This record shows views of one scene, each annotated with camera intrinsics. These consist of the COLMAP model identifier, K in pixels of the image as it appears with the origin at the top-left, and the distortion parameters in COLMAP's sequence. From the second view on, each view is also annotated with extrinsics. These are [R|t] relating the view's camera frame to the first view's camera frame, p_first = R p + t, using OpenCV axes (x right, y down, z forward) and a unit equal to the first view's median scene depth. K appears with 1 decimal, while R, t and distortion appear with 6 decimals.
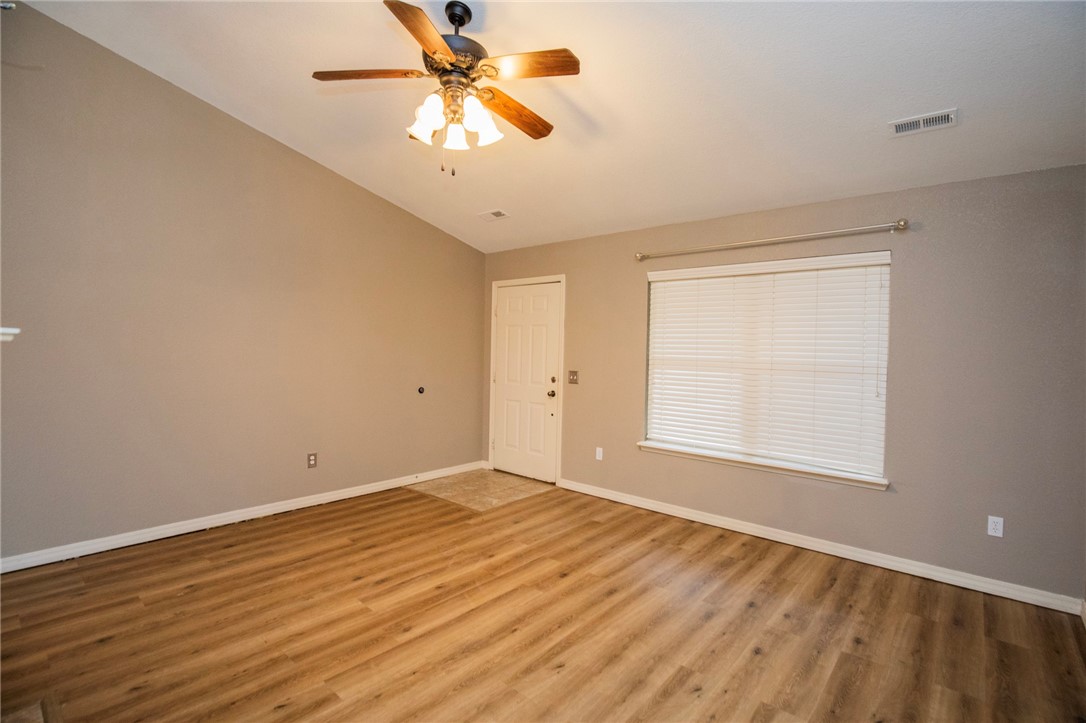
lens RADIAL K [[509.7, 0, 557.9], [0, 509.7, 363.4], [0, 0, 1]] dist [-0.023024, 0.001559]
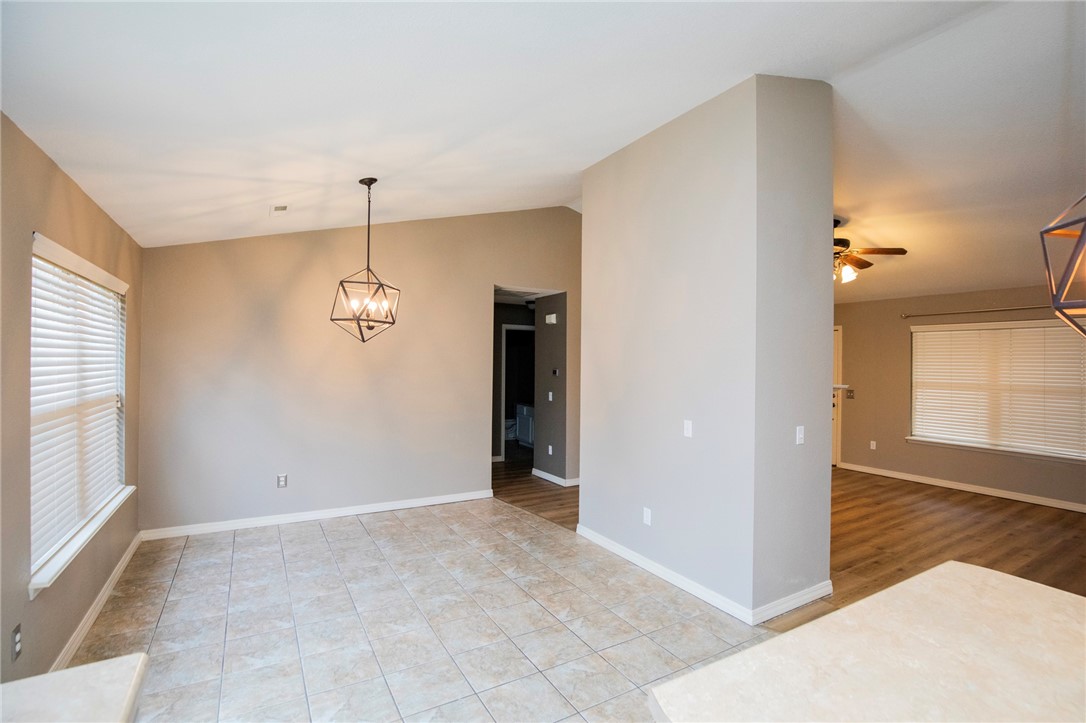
lens RADIAL K [[509.7, 0, 557.9], [0, 509.7, 363.4], [0, 0, 1]] dist [-0.023024, 0.001559]
pose [[0.951496, -0.010137, -0.307495, -0.573636], [0.000881, 0.999543, -0.030224, -0.033626], [0.307661, 0.028487, 0.951069, -1.194501]]
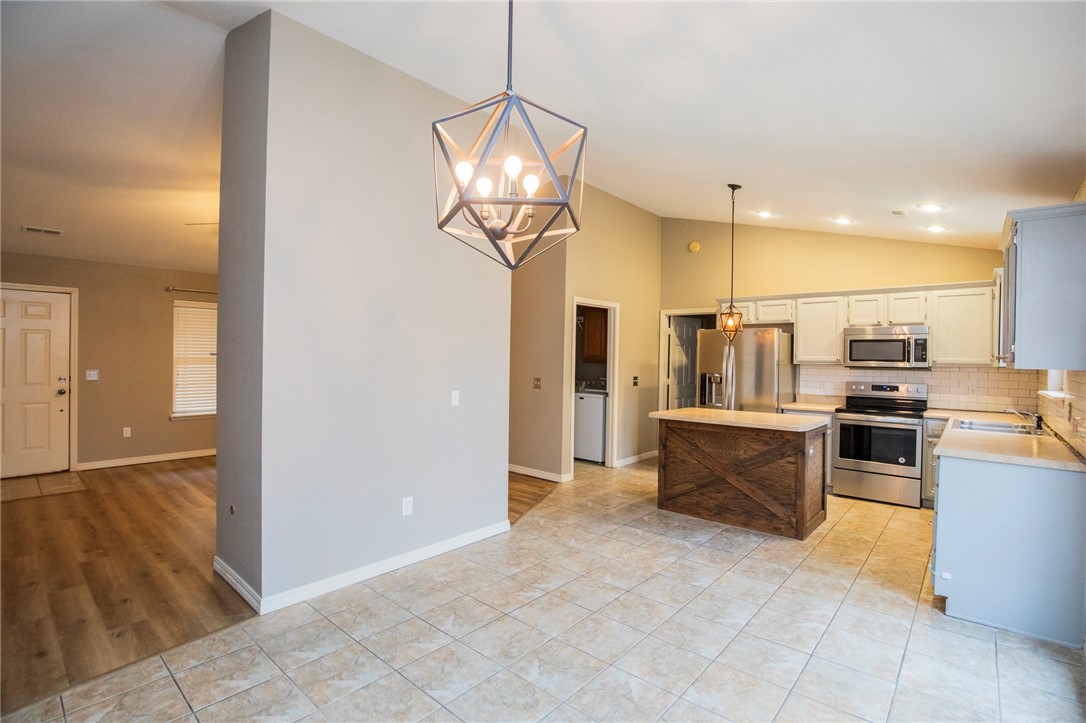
lens RADIAL K [[503.8, 0, 554.3], [0, 503.8, 352.1], [0, 0, 1]] dist [-0.026135, 0.000142]
pose [[-0.002124, -0.014868, 0.999887, -1.975334], [0.017338, 0.999739, 0.014902, -0.045709], [-0.999847, 0.017367, -0.001866, -0.165637]]
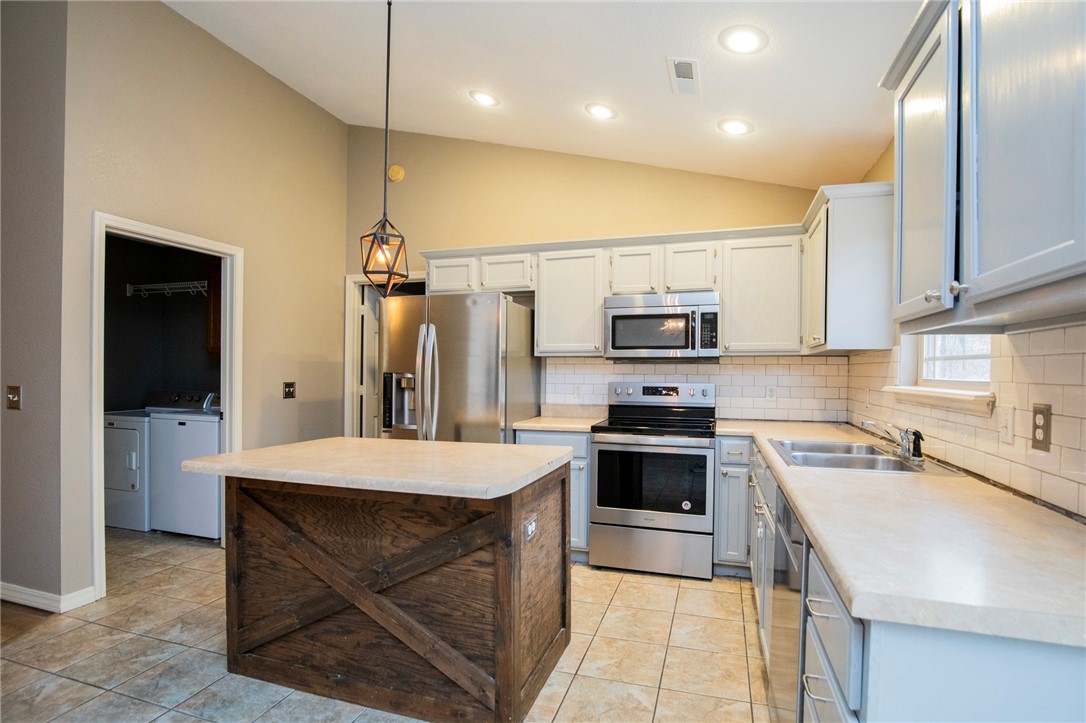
lens RADIAL K [[509.7, 0, 557.9], [0, 509.7, 363.4], [0, 0, 1]] dist [-0.023024, 0.001559]
pose [[-0.395942, -0.011686, 0.918201, -1.149816], [0.013520, 0.999736, 0.018554, 0.045643], [-0.918176, 0.019760, -0.395680, -0.687901]]
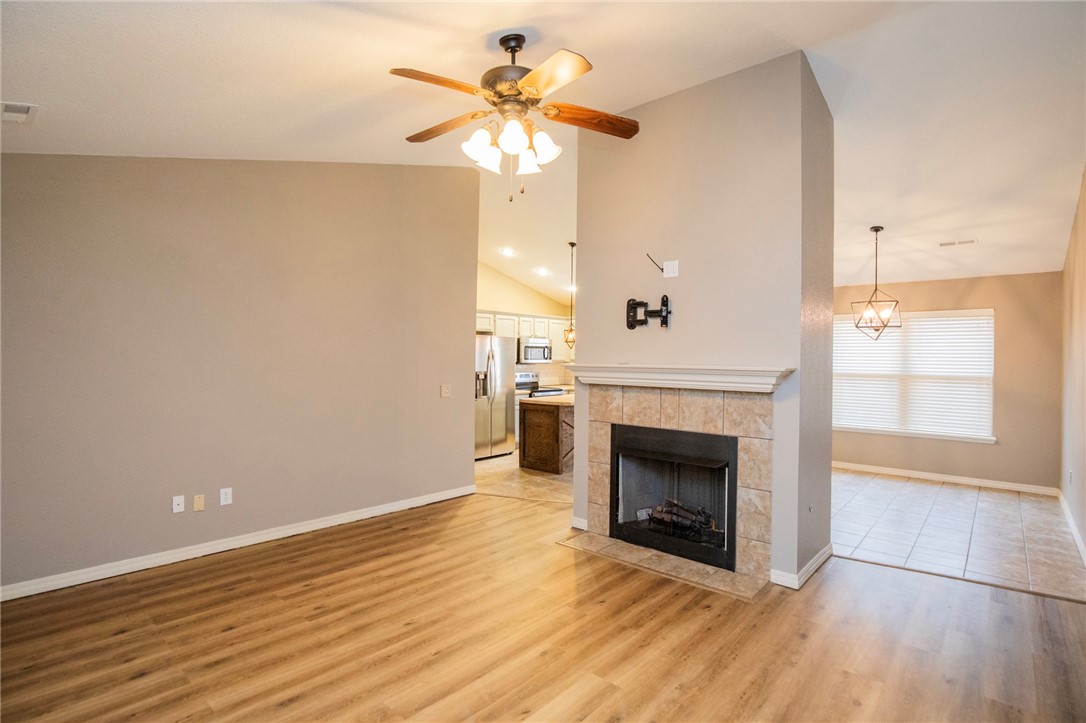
lens RADIAL K [[509.7, 0, 557.9], [0, 509.7, 363.4], [0, 0, 1]] dist [-0.023024, 0.001559]
pose [[-0.999412, -0.032595, 0.010662, -0.281989], [-0.032093, 0.998504, 0.044266, -0.082574], [-0.012089, 0.043898, -0.998963, 1.752794]]
